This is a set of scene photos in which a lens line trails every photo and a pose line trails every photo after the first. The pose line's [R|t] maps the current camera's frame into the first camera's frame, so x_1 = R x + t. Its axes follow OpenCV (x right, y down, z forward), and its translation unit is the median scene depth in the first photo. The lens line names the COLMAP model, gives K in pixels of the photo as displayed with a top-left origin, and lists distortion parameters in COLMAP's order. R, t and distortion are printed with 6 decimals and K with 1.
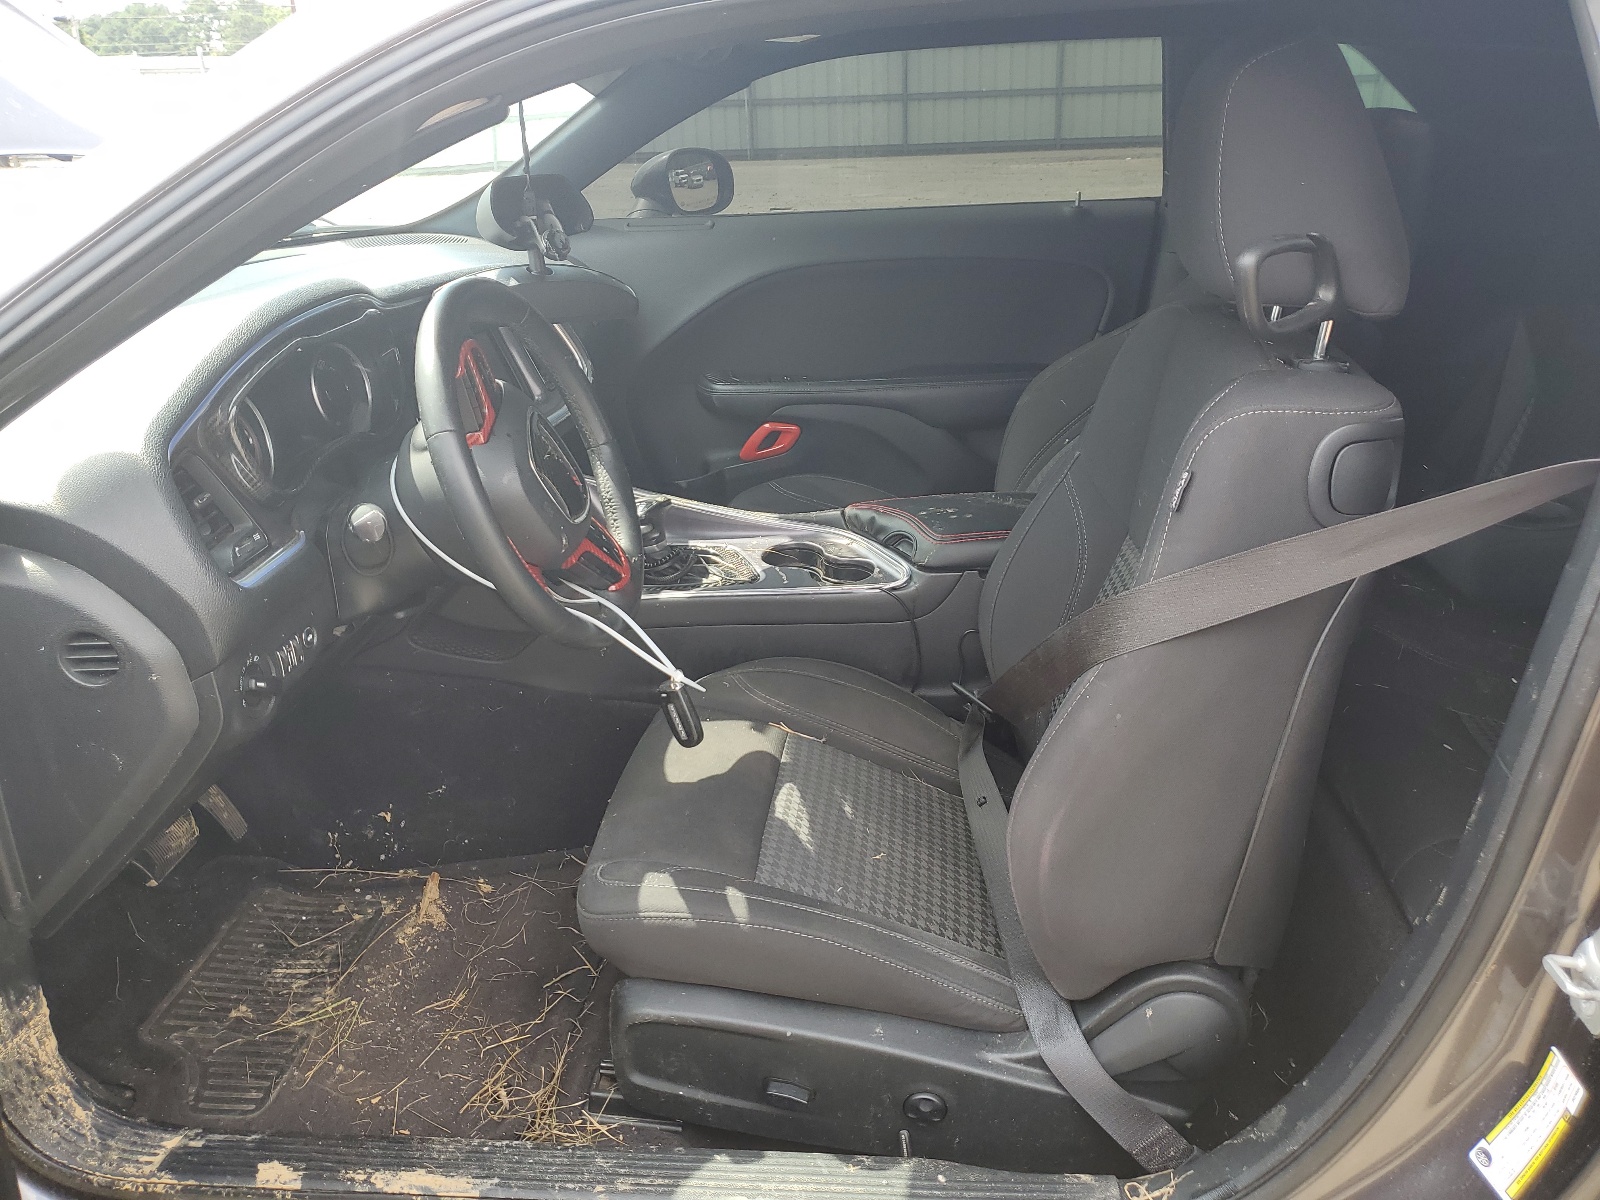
lens RADIAL K [[1218.8, 0, 792.0], [0, 1218.8, 590.0], [0, 0, 1]] dist [-0.016807, -0.013466]
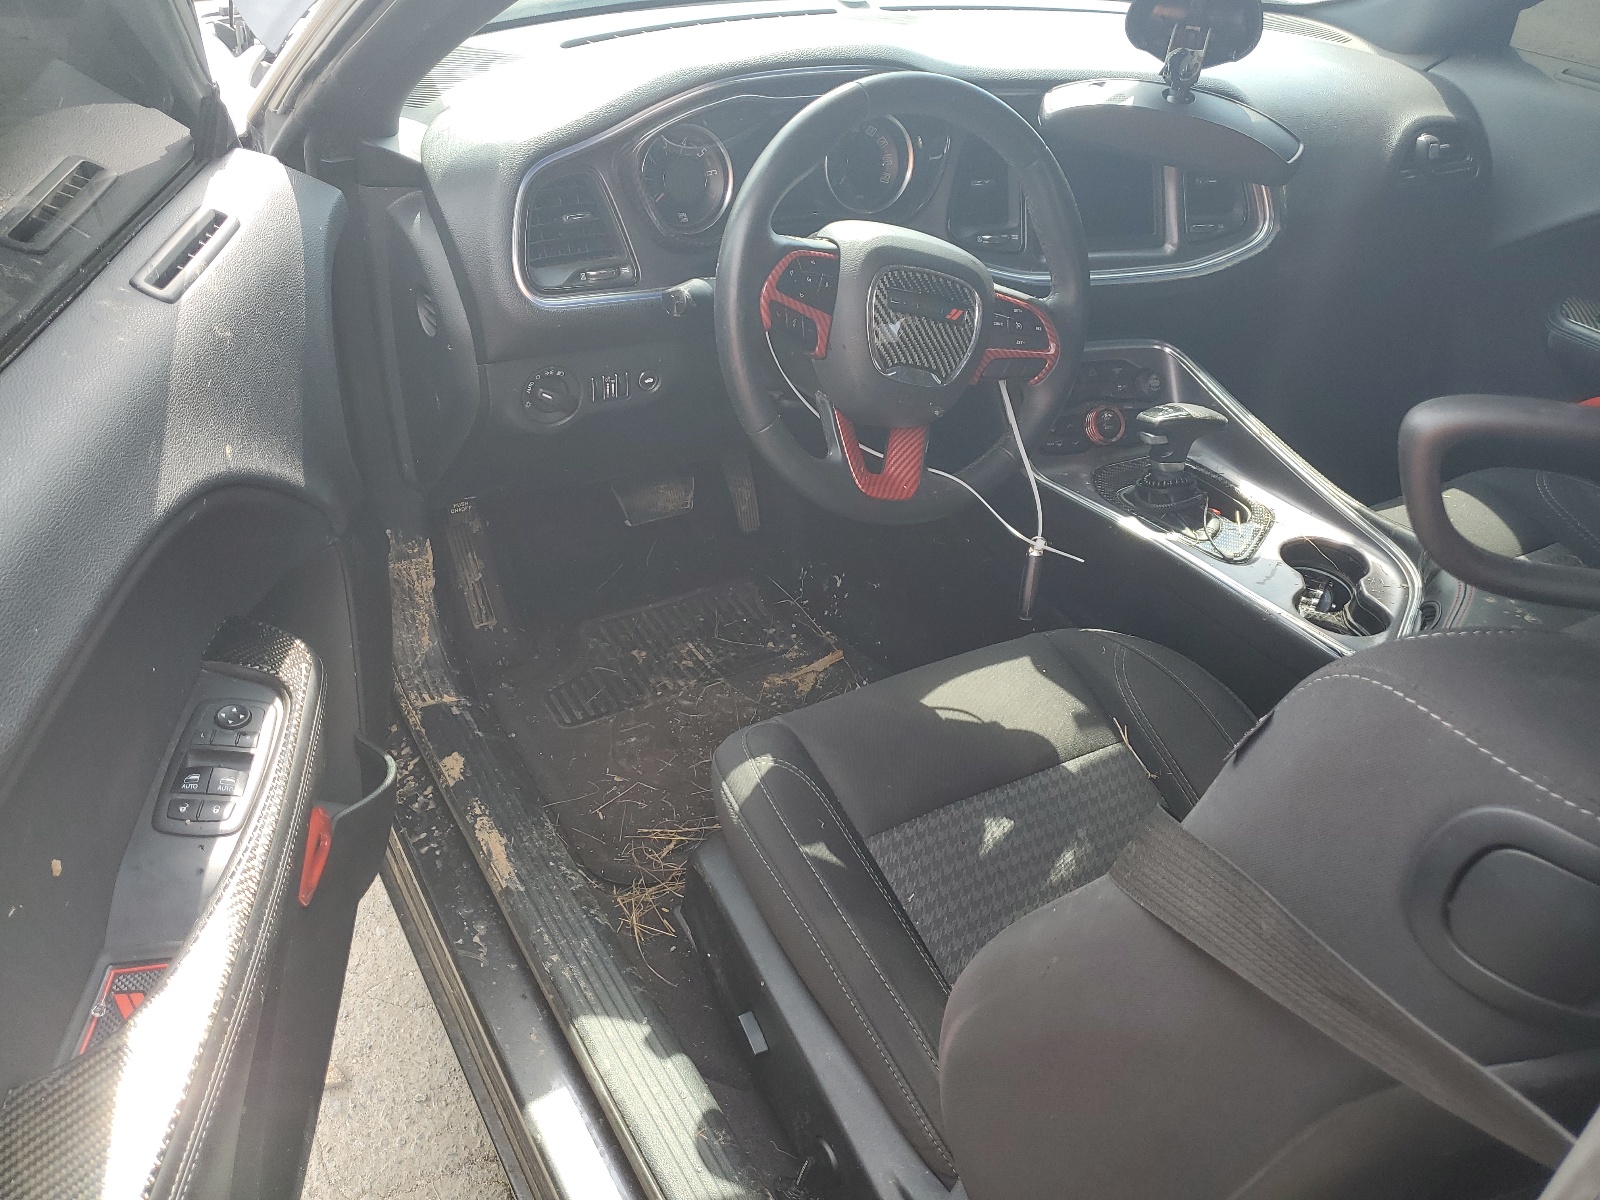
lens RADIAL K [[1218.8, 0, 798.0], [0, 1218.8, 614.9], [0, 0, 1]] dist [-0.016807, -0.013466]
pose [[0.567252, 0.531009, -0.629487, 0.460876], [-0.379016, 0.846934, 0.372894, -0.237396], [0.731144, 0.027061, 0.681686, 0.398152]]
